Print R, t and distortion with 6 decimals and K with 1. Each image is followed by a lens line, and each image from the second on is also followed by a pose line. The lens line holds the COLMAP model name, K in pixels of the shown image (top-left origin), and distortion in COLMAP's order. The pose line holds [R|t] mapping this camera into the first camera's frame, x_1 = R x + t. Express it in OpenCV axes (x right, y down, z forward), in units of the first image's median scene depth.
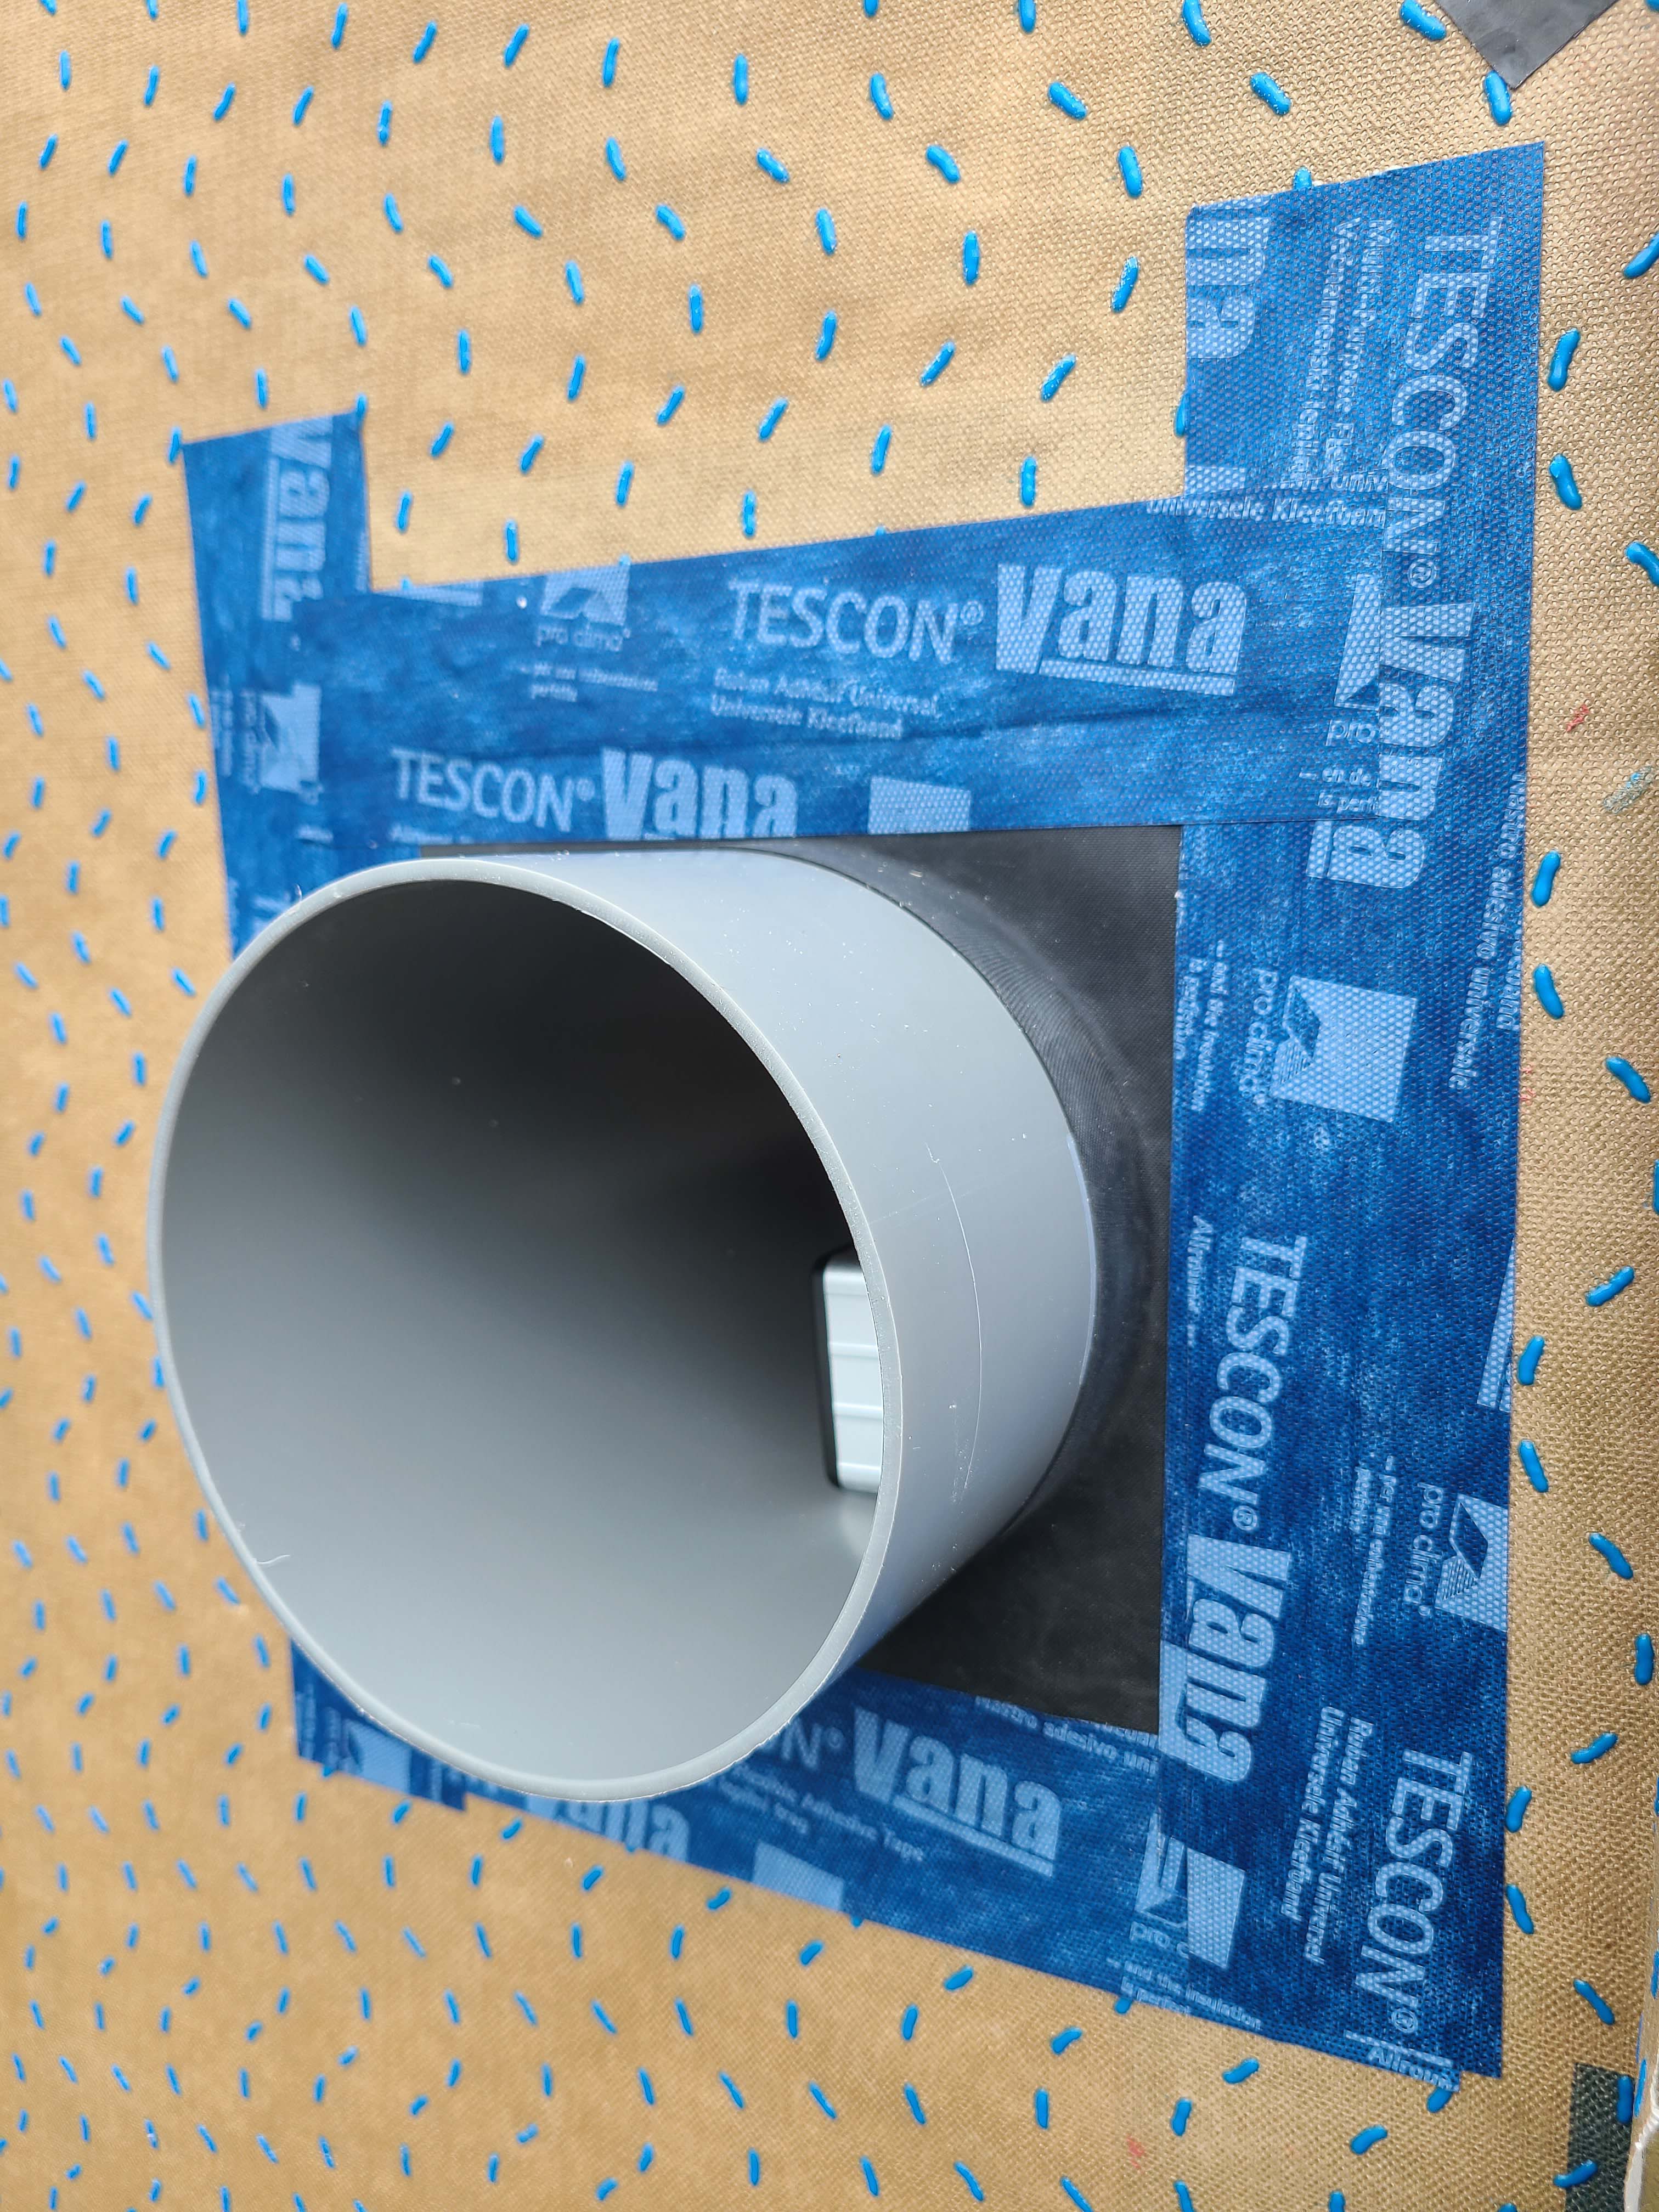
lens RADIAL K [[1714.0, 0, 816.6], [0, 1714.0, 1085.6], [0, 0, 1]] dist [0.052152, -0.064302]
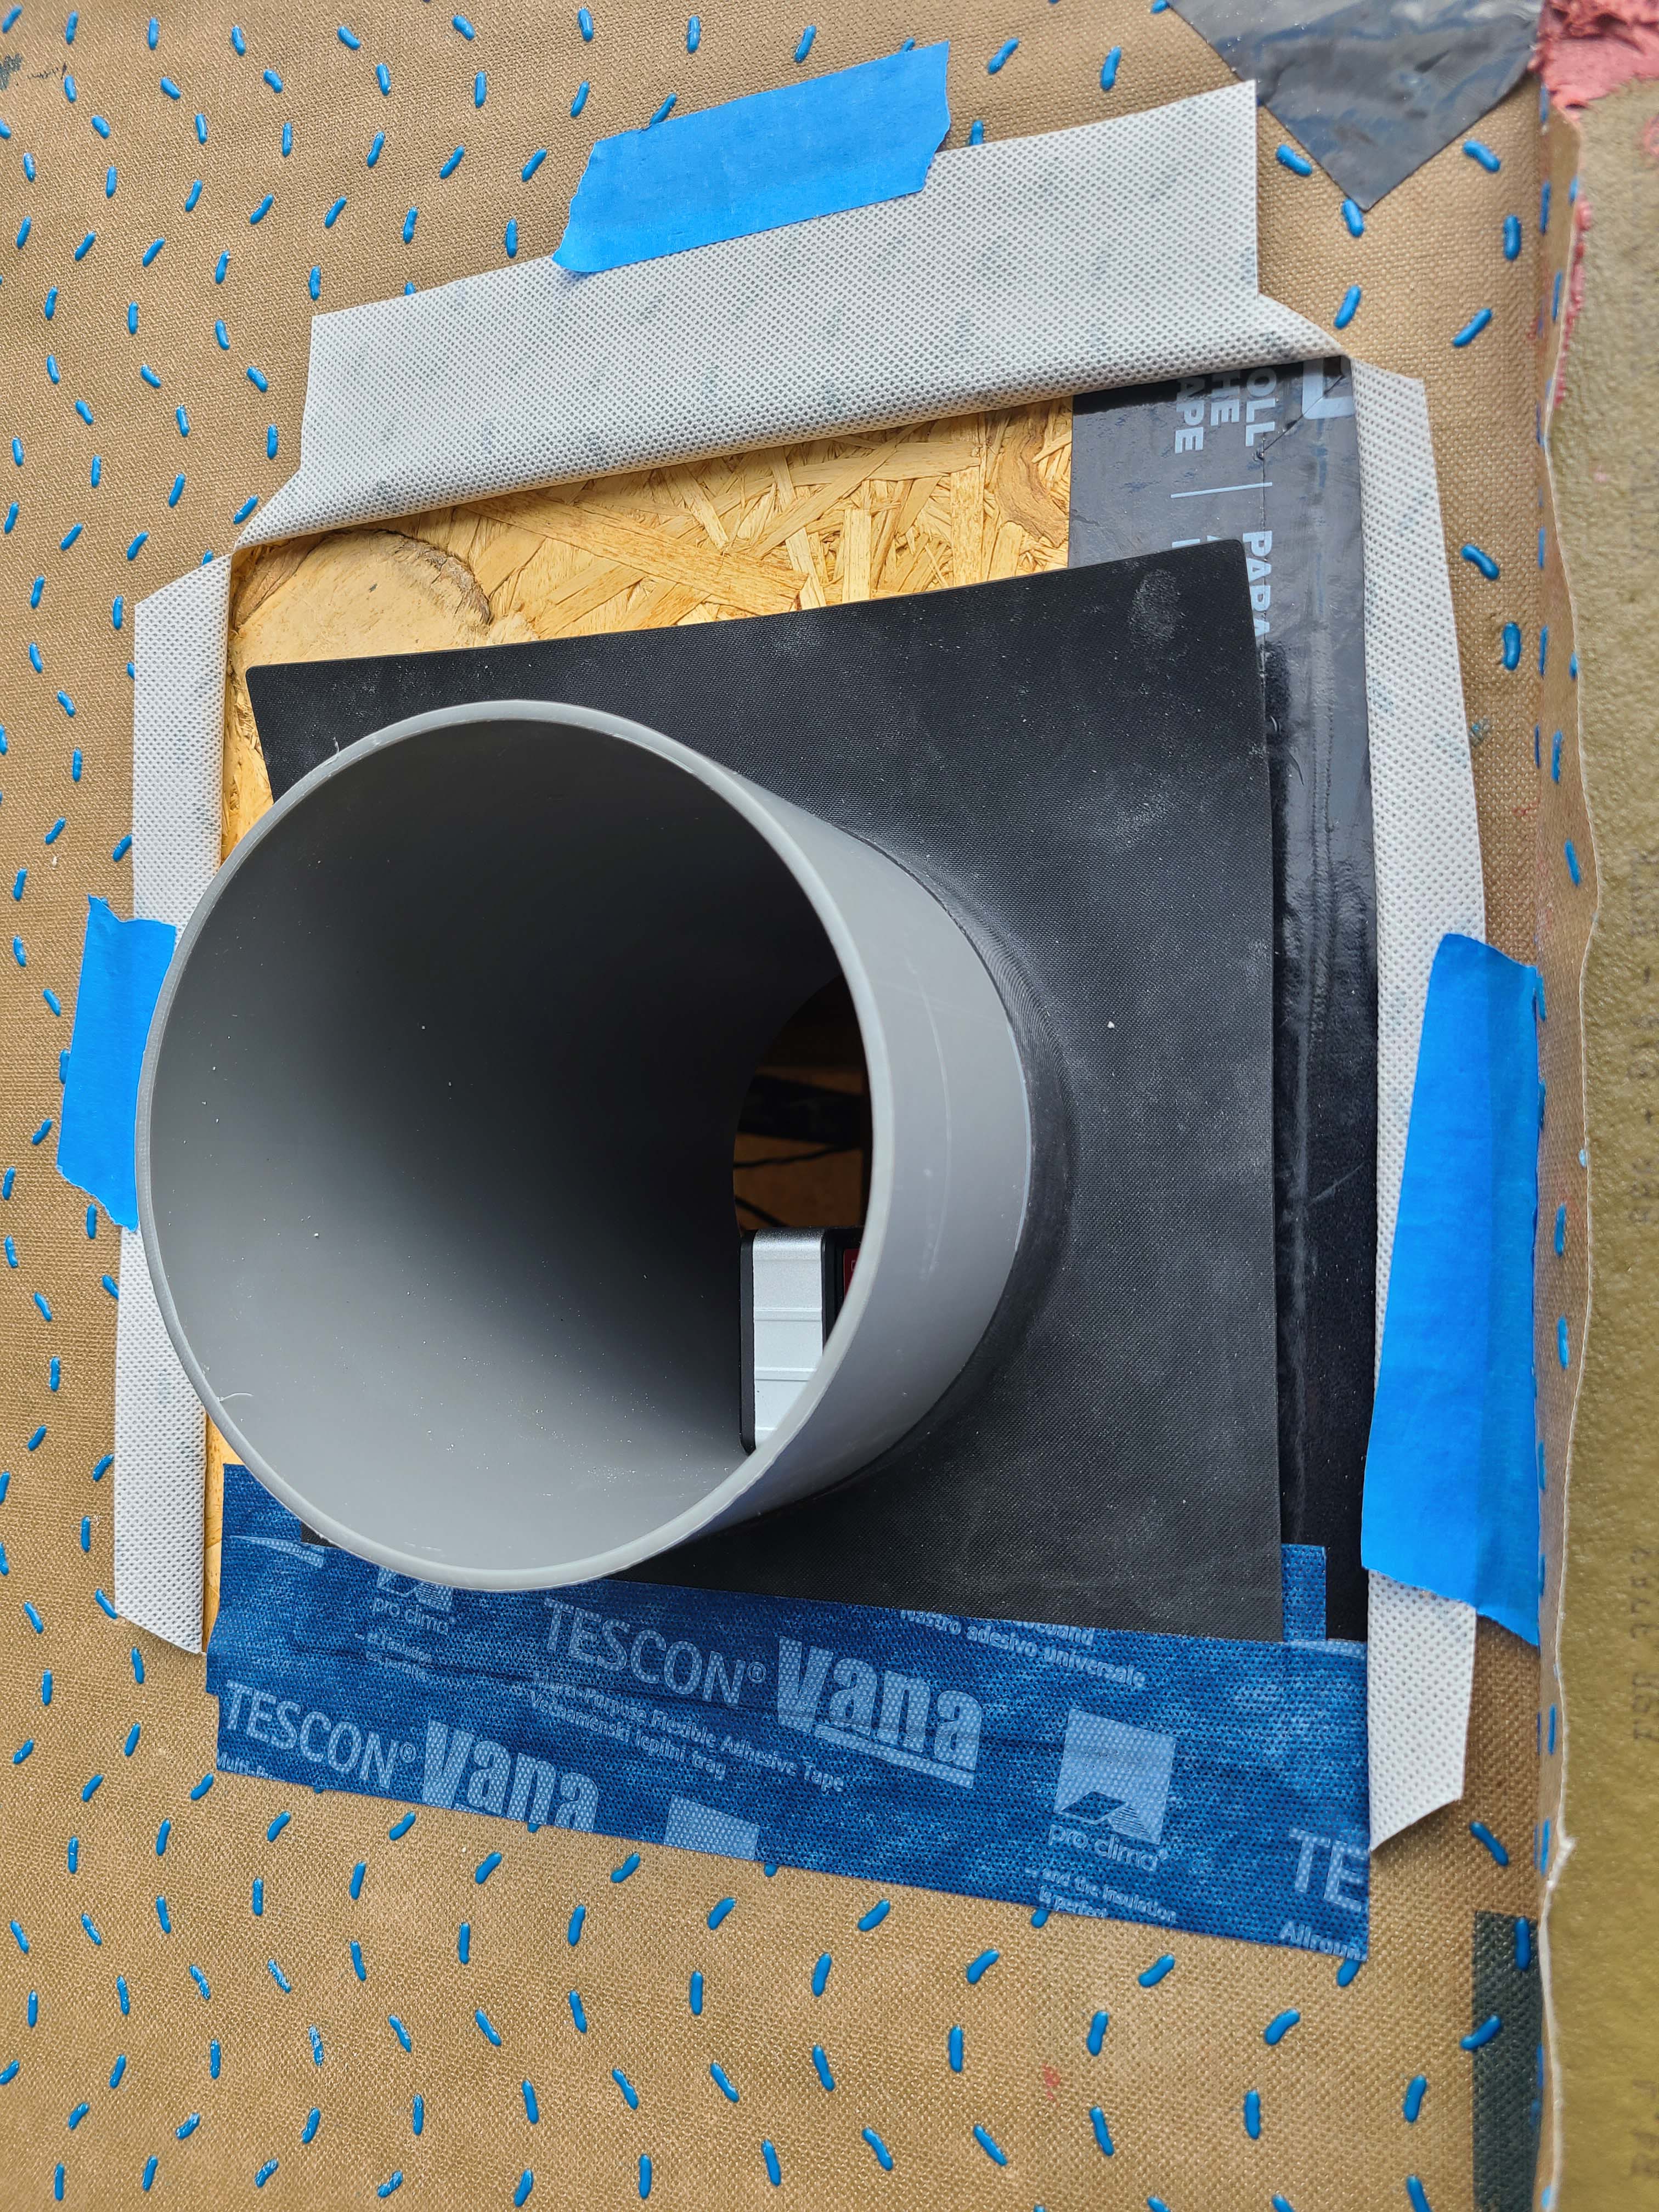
lens RADIAL K [[1714.0, 0, 835.5], [0, 1714.0, 1094.0], [0, 0, 1]] dist [0.052152, -0.064302]
pose [[0.991972, 0.047762, 0.117093, -0.082017], [-0.024428, 0.980866, -0.193146, 0.250377], [-0.124077, 0.188735, 0.974158, -0.062912]]
